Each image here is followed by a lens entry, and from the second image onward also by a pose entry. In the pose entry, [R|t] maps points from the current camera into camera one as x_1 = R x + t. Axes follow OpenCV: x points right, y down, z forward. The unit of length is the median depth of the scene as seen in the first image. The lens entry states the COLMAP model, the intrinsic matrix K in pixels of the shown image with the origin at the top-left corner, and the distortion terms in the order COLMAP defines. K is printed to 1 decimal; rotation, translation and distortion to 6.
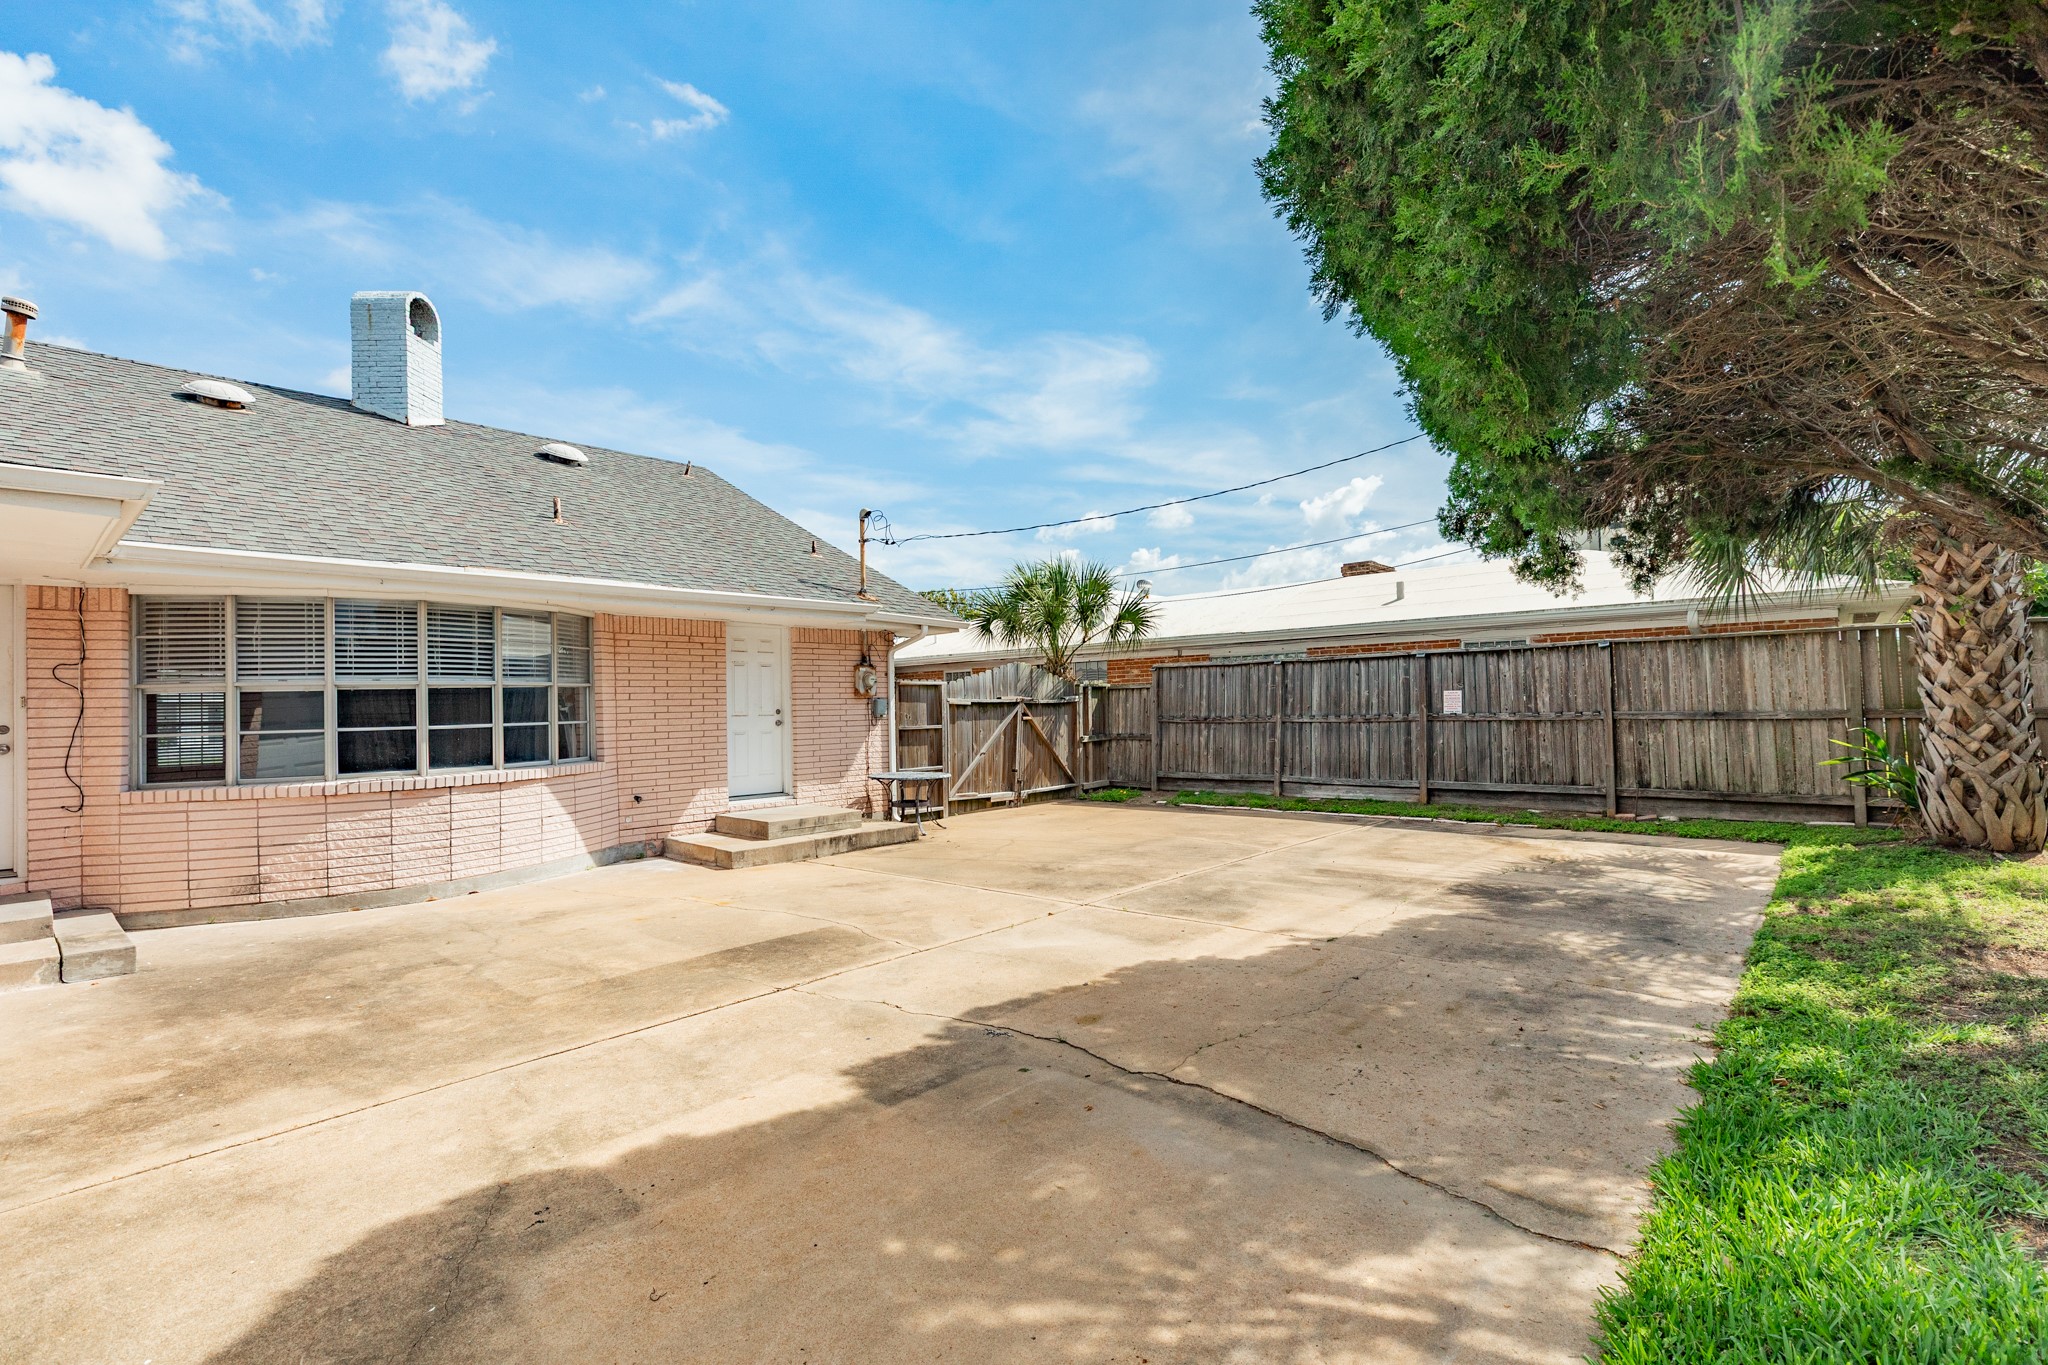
lens RADIAL K [[912.6, 0, 1023.2], [0, 912.6, 687.6], [0, 0, 1]] dist [0.005855, -0.001121]
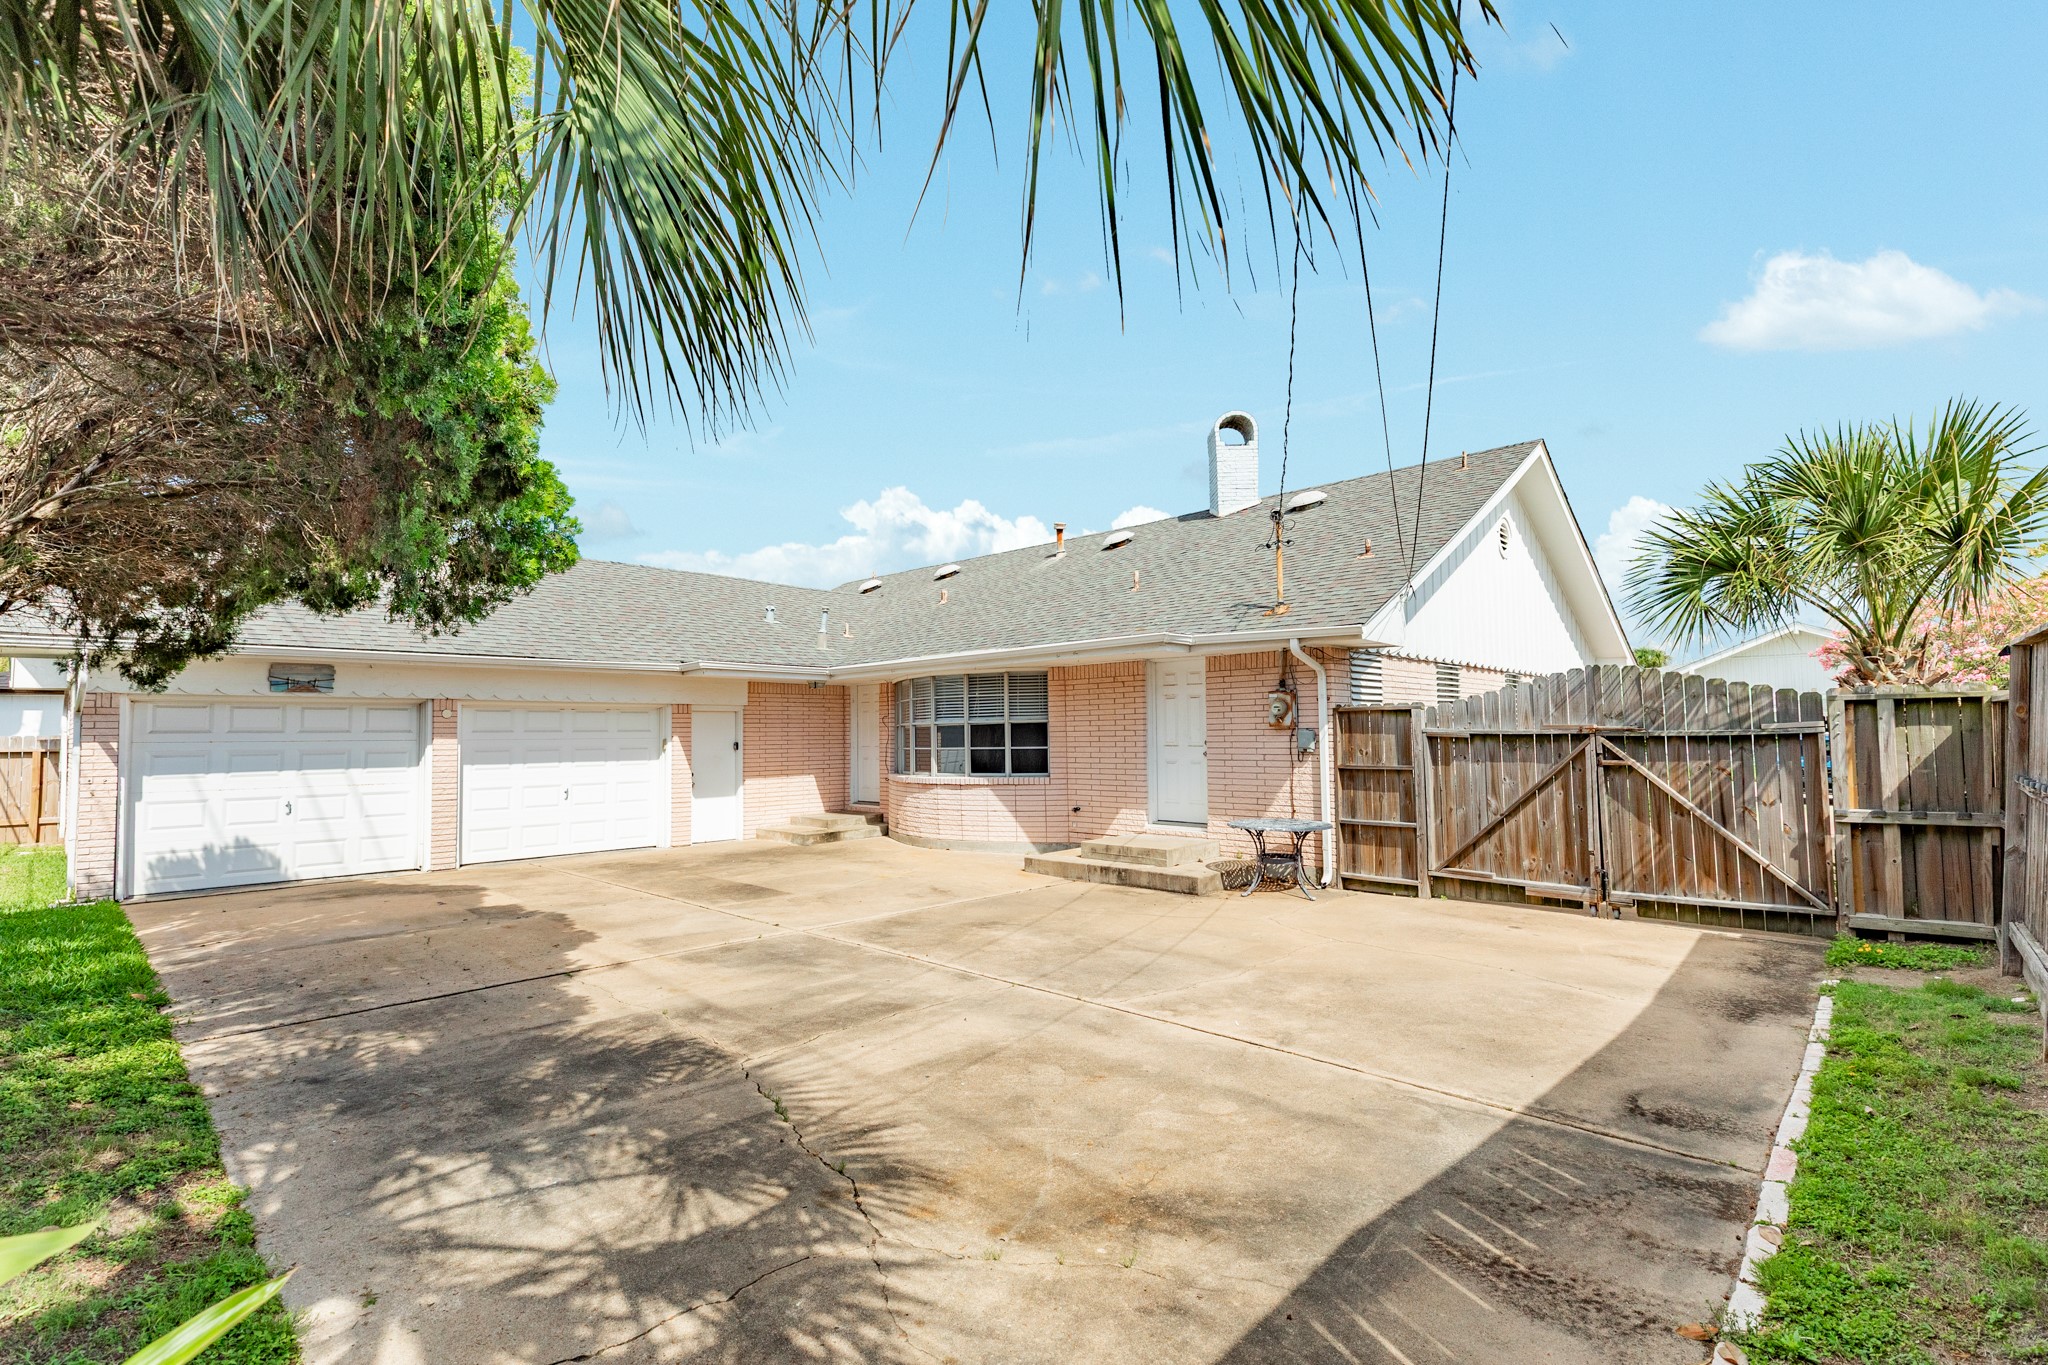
lens RADIAL K [[912.6, 0, 1023.2], [0, 912.6, 687.6], [0, 0, 1]] dist [0.005855, -0.001121]
pose [[-0.013008, -0.032995, -0.999371, 0.741130], [0.029730, 0.999001, -0.033369, -0.005982], [0.999473, -0.030145, -0.012014, 0.825984]]
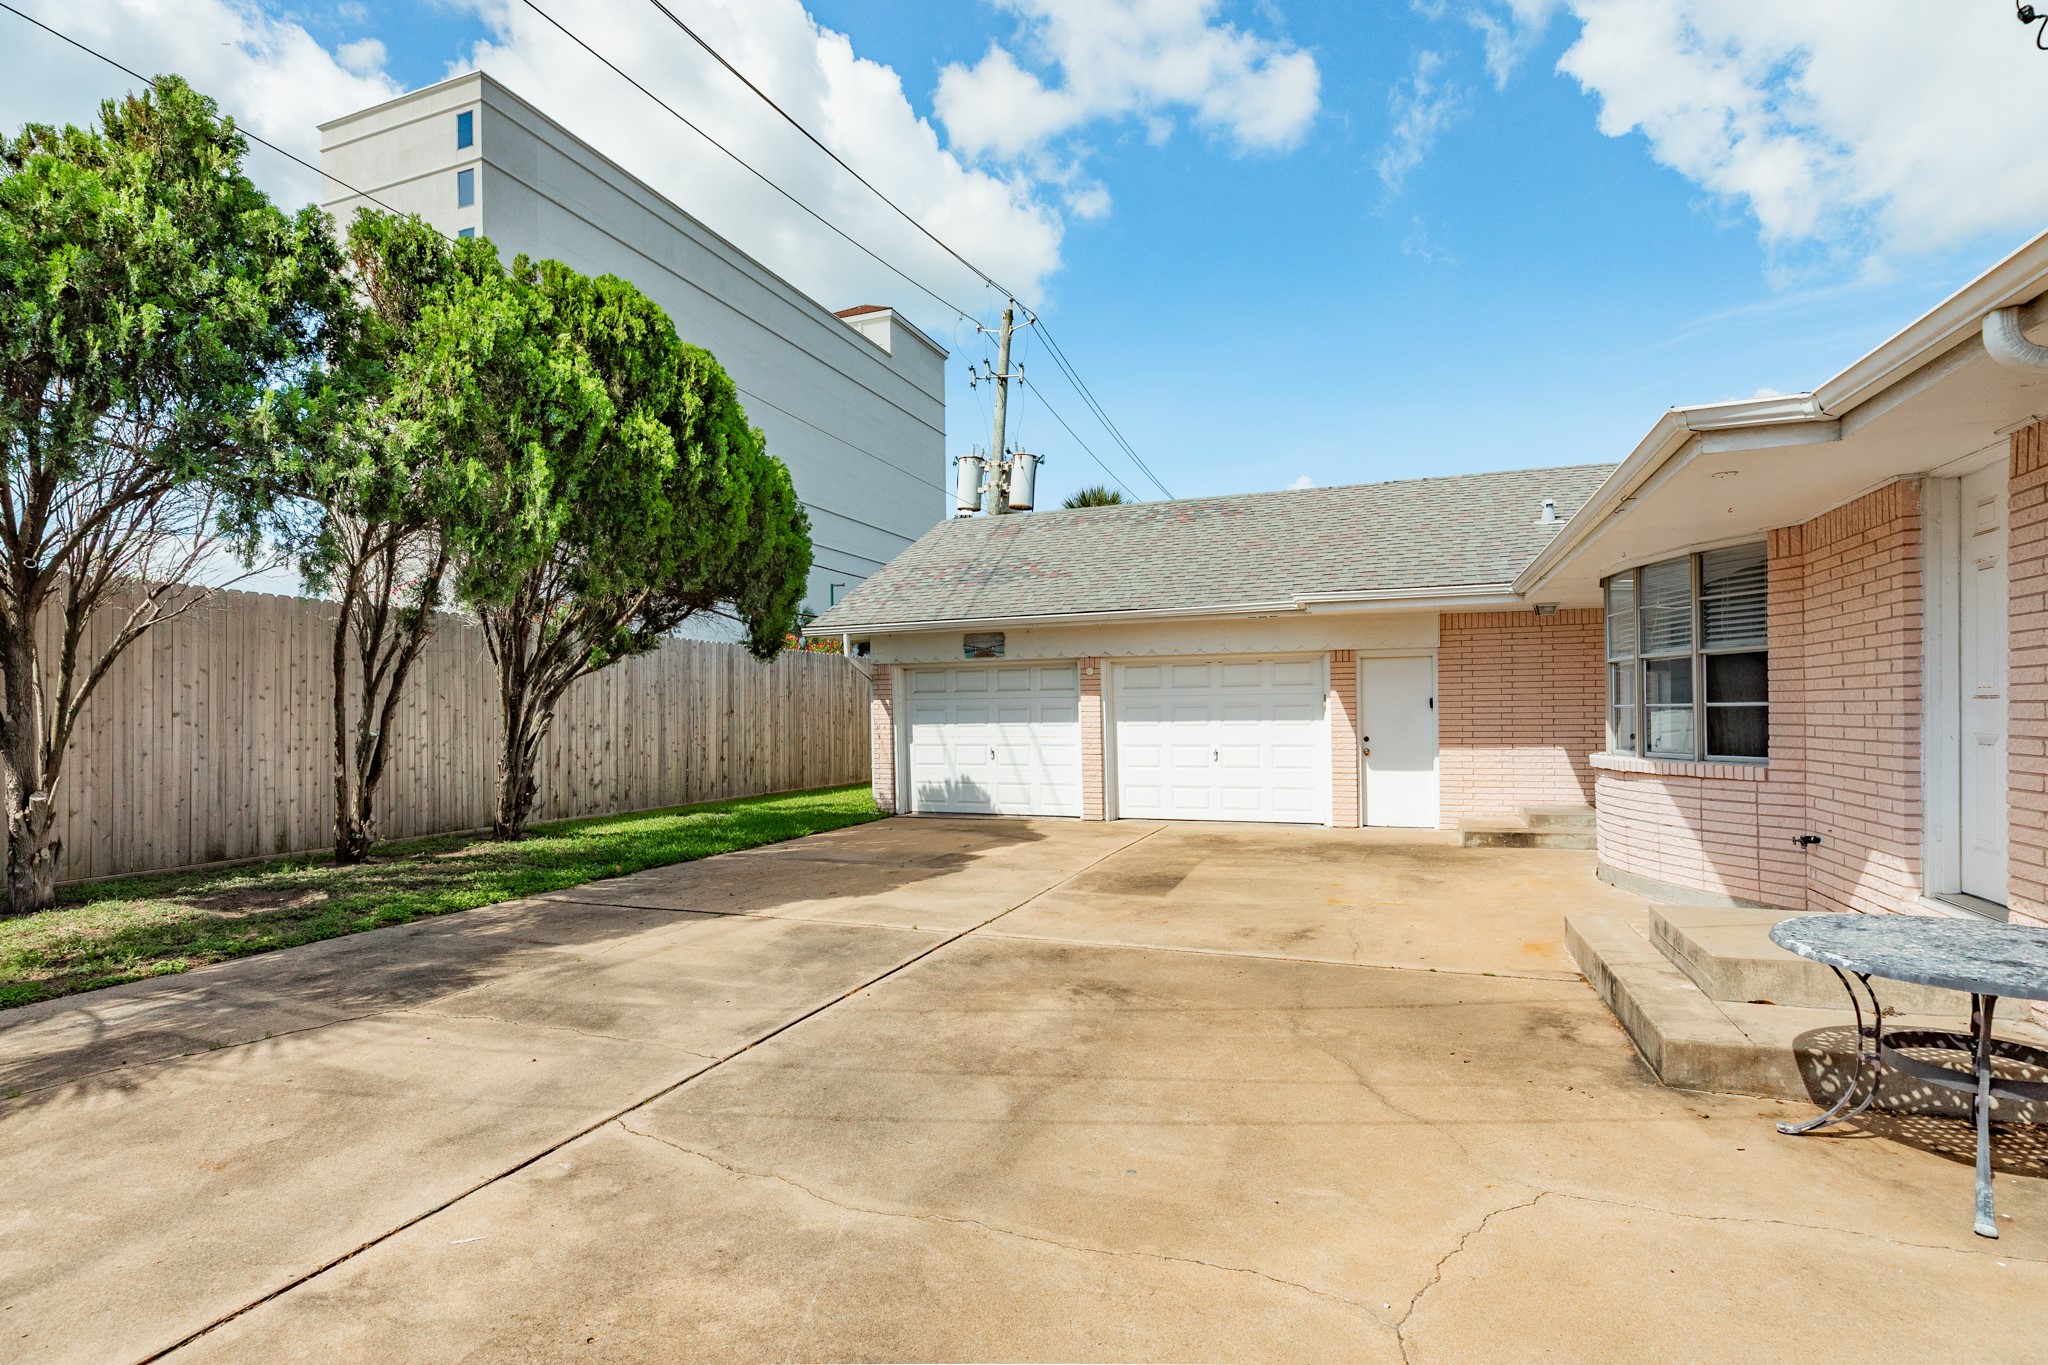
lens RADIAL K [[1001.0, 0, 1019.8], [0, 1001.0, 710.9], [0, 0, 1]] dist [-0.003981, -0.001254]
pose [[-0.926990, 0.032124, -0.373708, 0.231065], [0.038908, 0.999186, -0.010620, 0.024942], [0.373063, -0.024385, -0.927486, 1.216208]]
